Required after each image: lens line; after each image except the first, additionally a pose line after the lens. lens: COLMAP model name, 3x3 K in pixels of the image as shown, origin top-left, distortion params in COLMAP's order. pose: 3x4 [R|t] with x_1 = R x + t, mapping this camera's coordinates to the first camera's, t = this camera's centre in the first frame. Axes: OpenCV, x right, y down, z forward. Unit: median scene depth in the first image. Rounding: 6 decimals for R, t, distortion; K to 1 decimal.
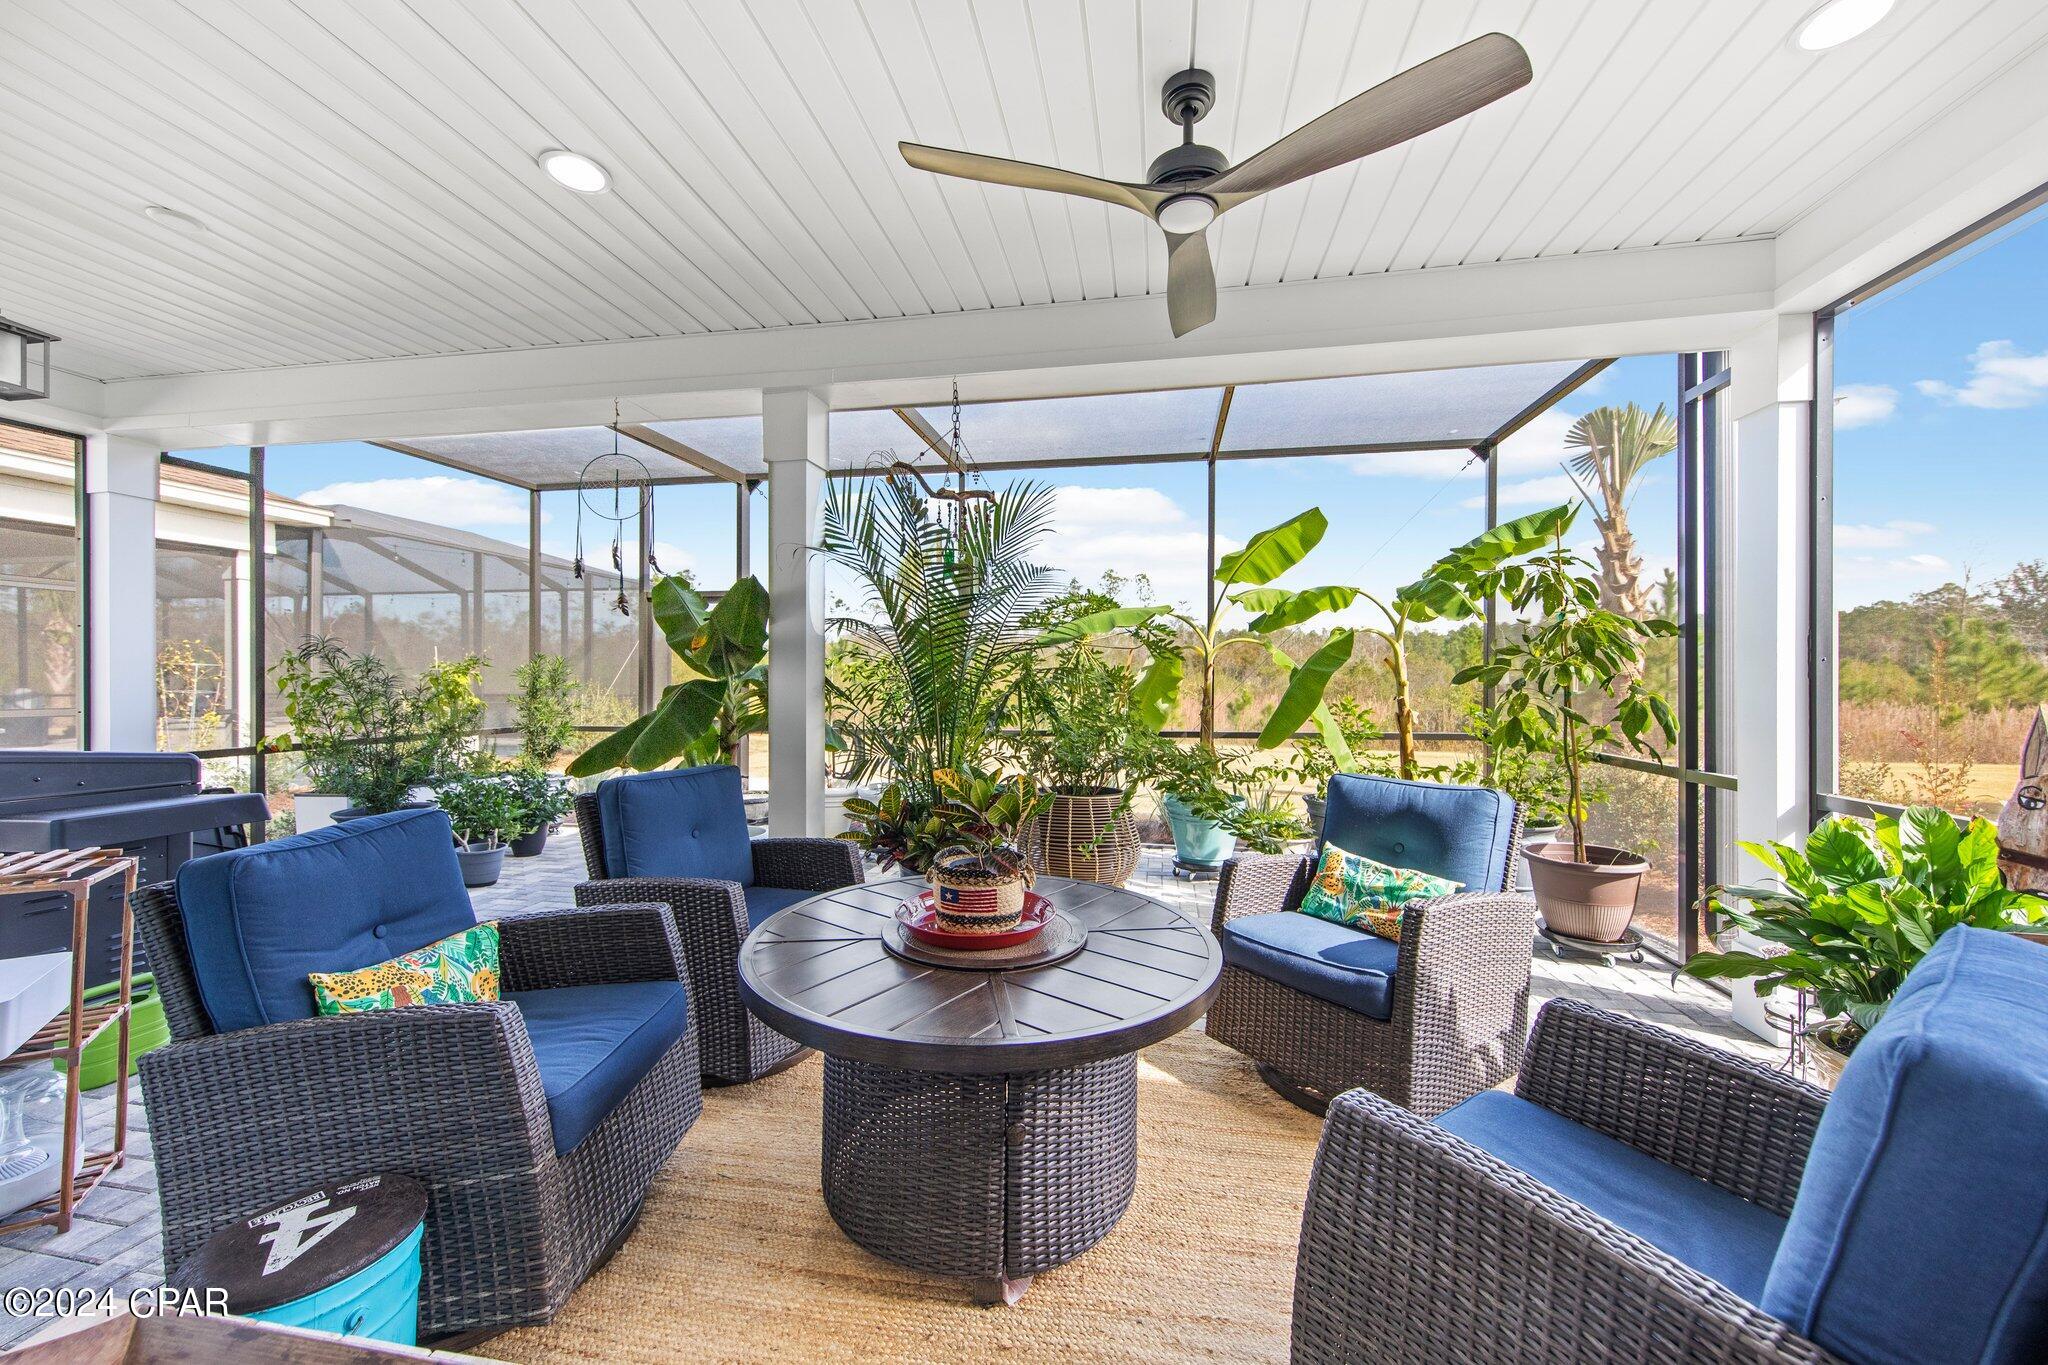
lens RADIAL K [[759.5, 0, 1024.0], [0, 759.5, 682.5], [0, 0, 1]] dist [0.006281, 0.000076]
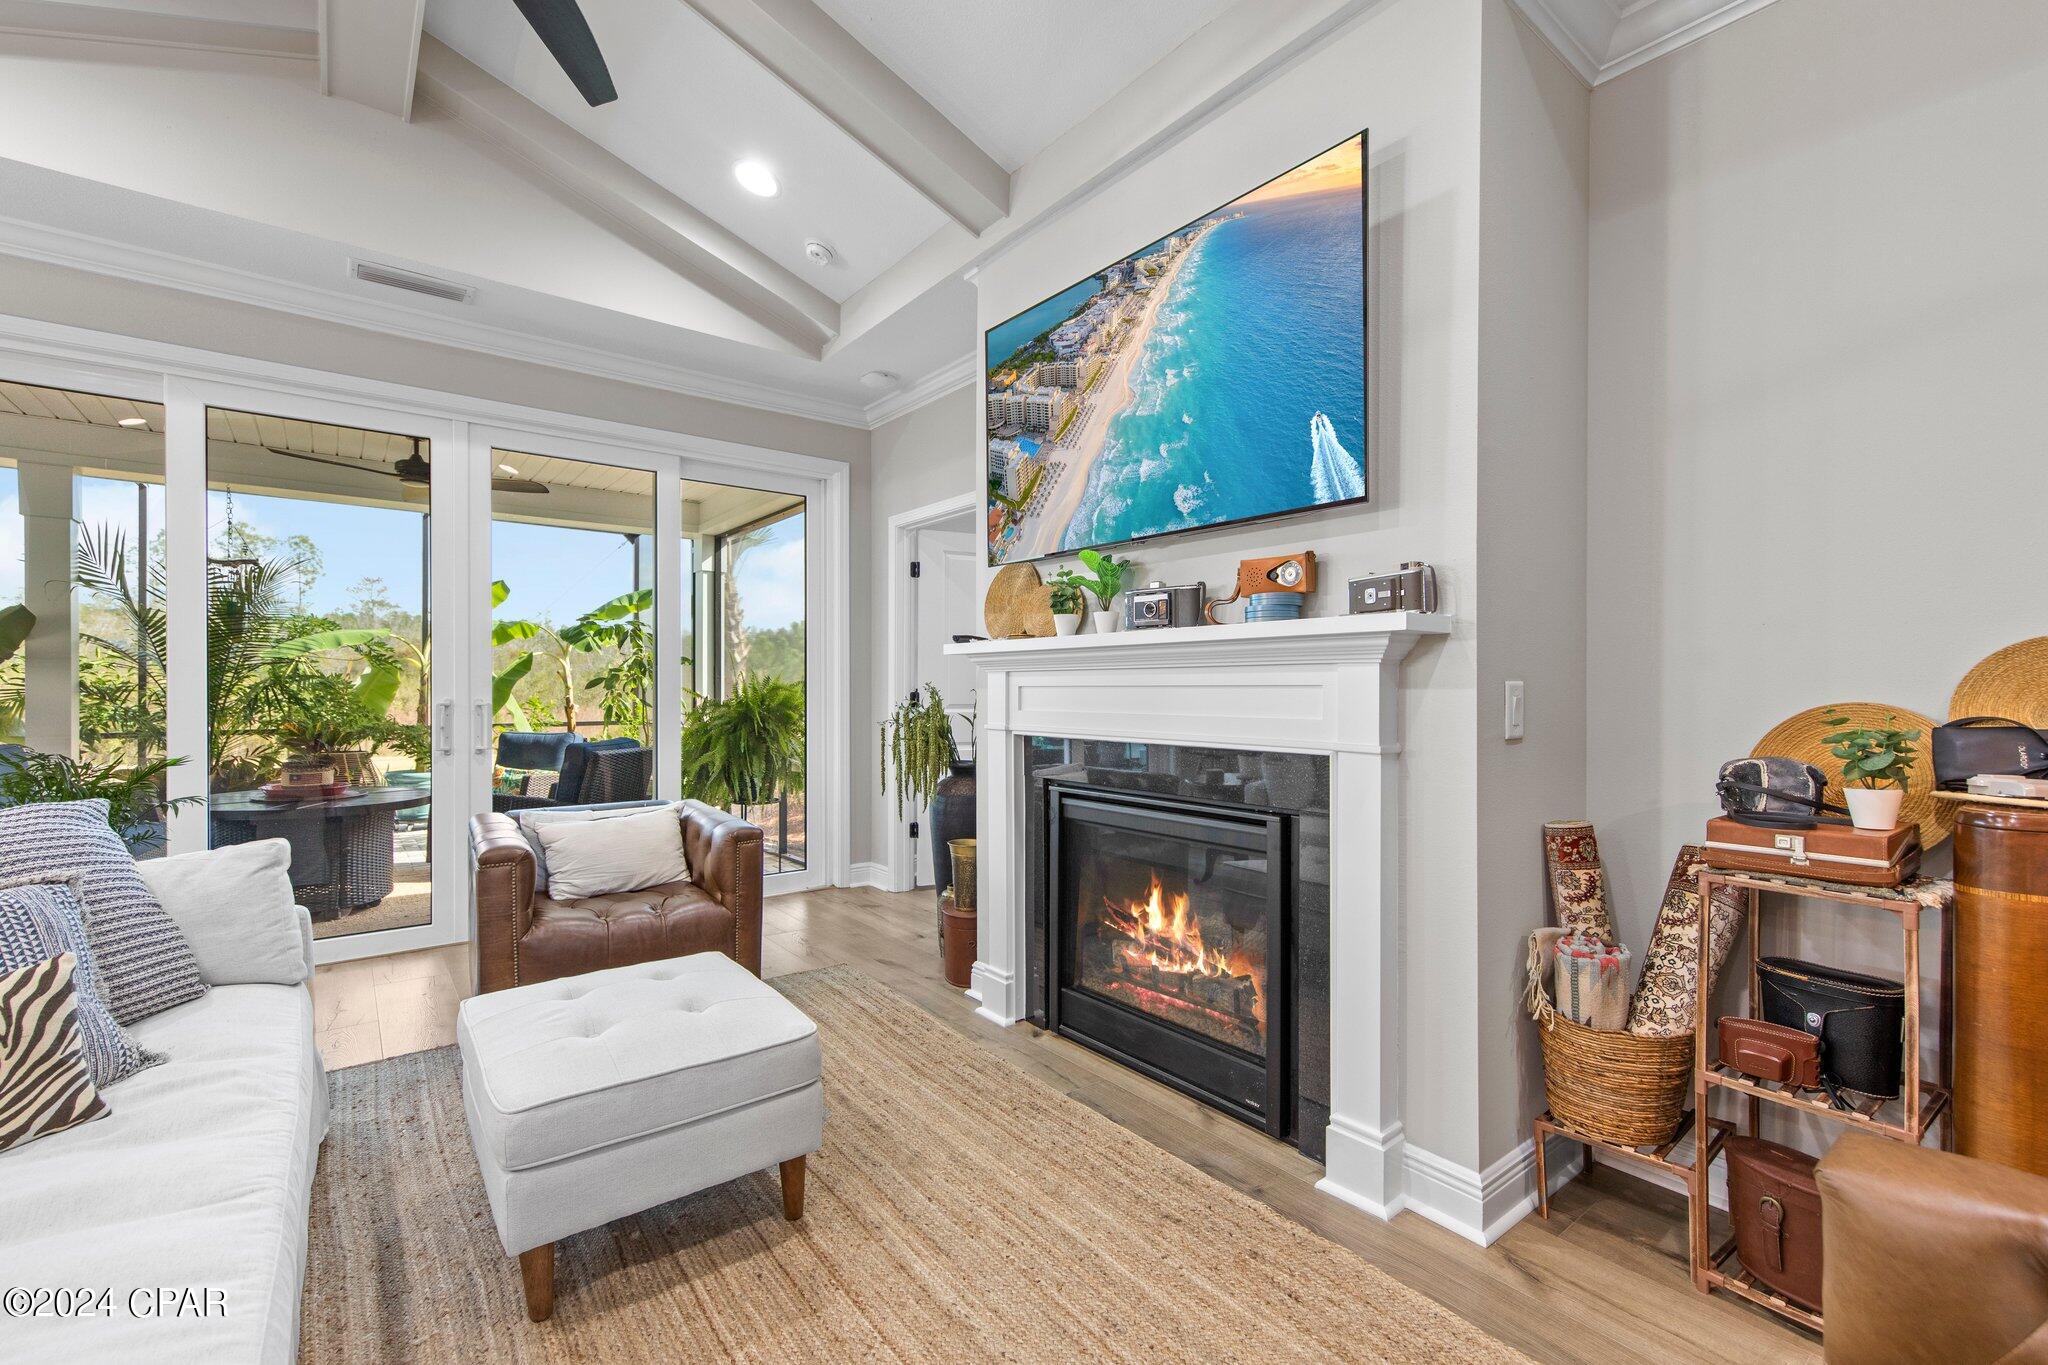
lens RADIAL K [[879.2, 0, 1027.1], [0, 879.2, 692.7], [0, 0, 1]] dist [0.002742, -0.000110]
pose [[0.662756, -0.001847, 0.748833, -0.299060], [-0.000594, 0.999995, 0.002992, 0.006994], [-0.748835, -0.002428, 0.662752, -1.152494]]
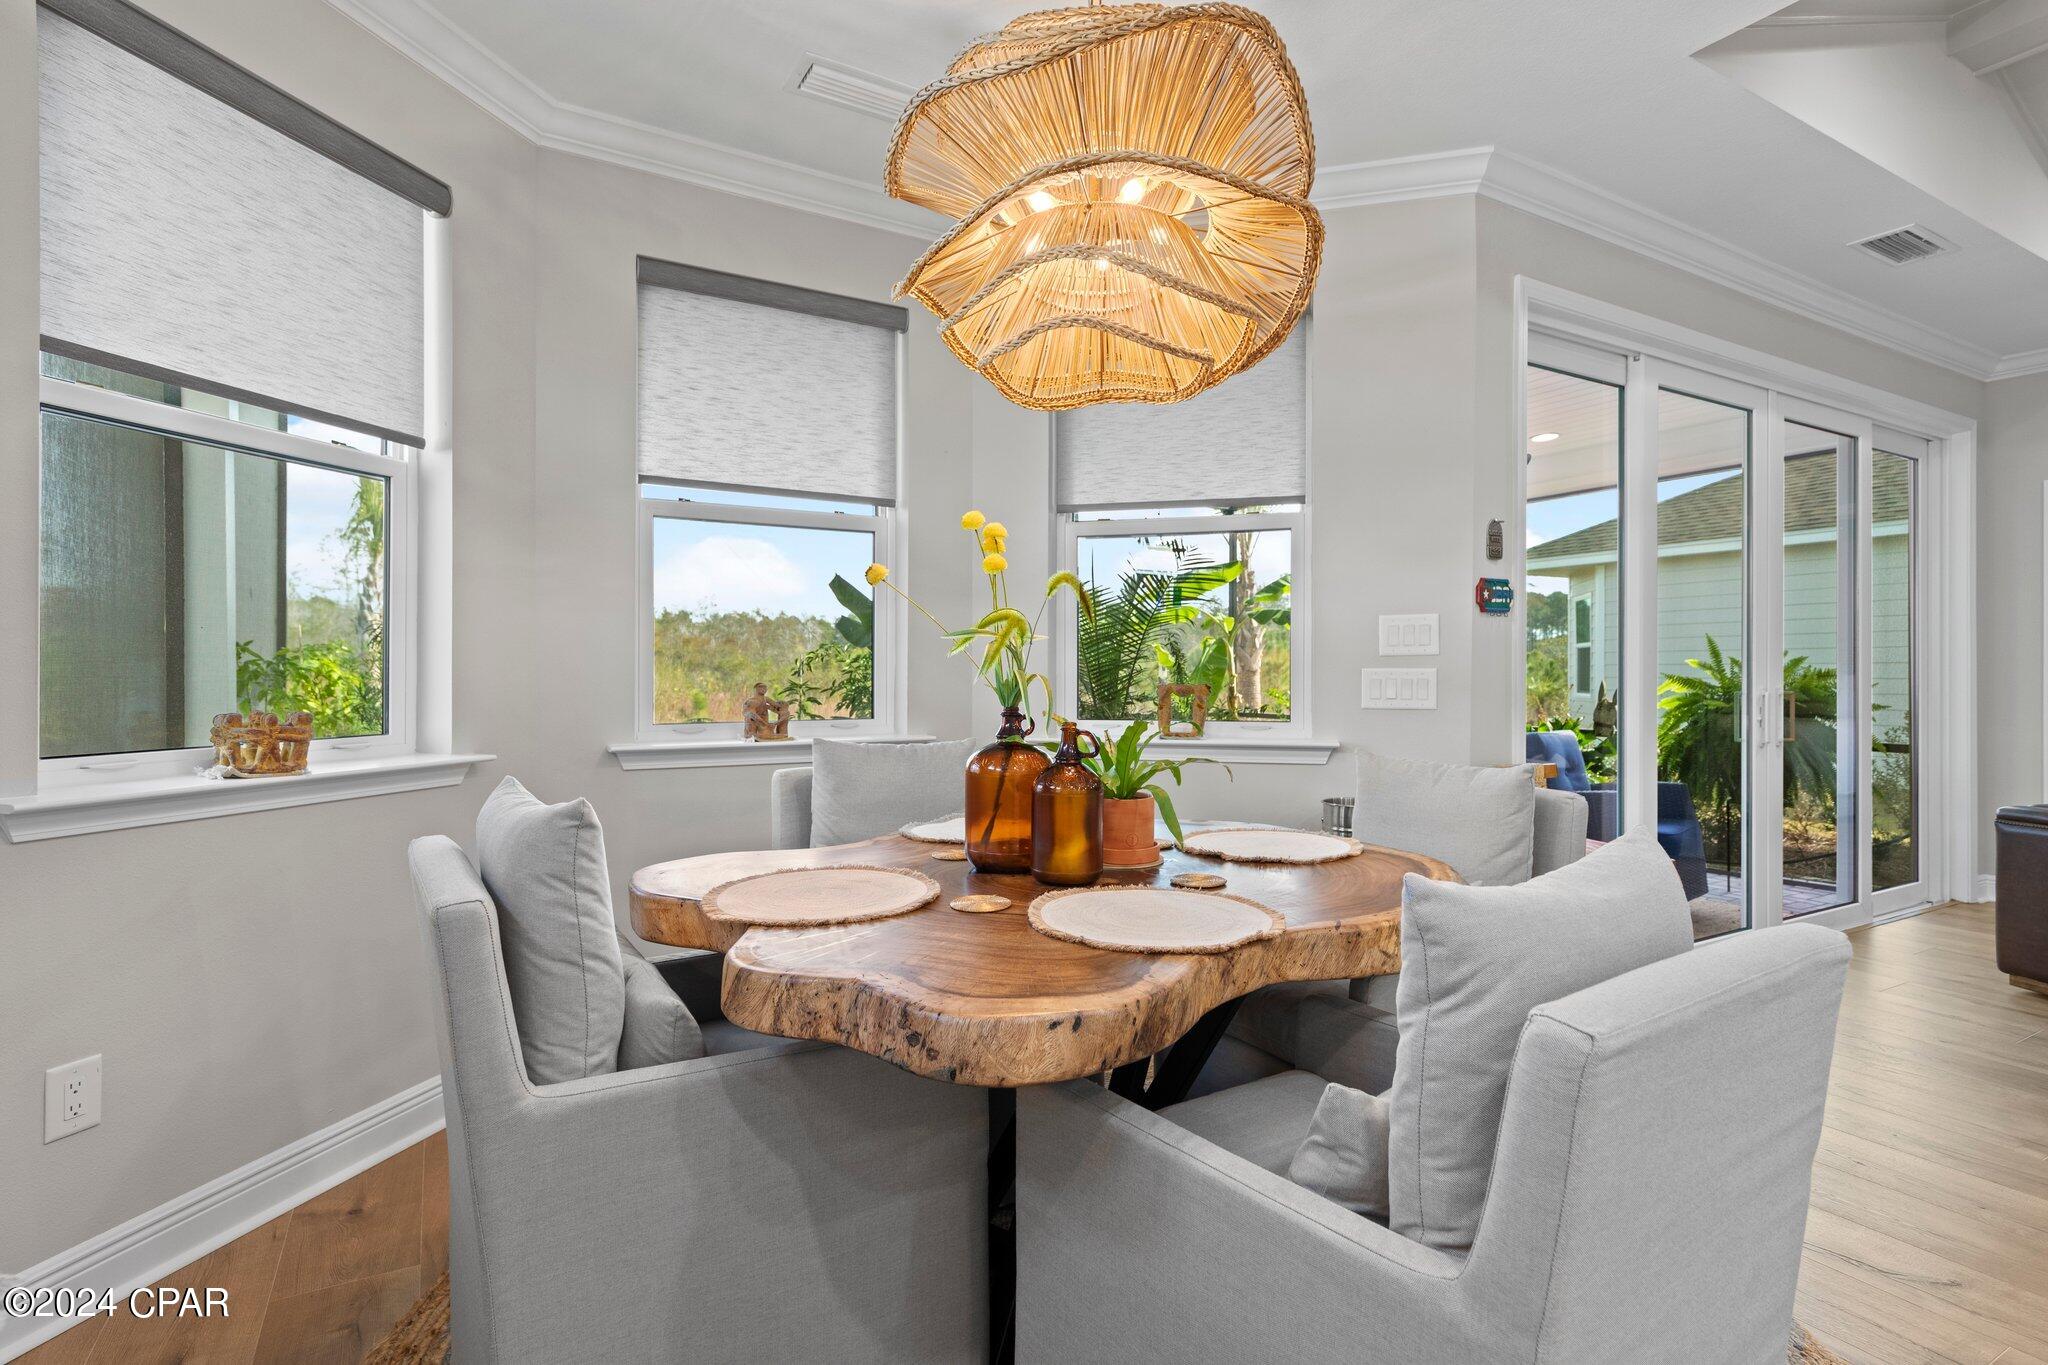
lens RADIAL K [[1010.6, 0, 1021.9], [0, 1010.6, 673.6], [0, 0, 1]] dist [0.002092, 0.000494]
pose [[0.764291, 0.003038, 0.644865, -1.320269], [-0.000087, 0.999989, -0.004607, 0.007463], [-0.644872, 0.003465, 0.764283, -0.281459]]
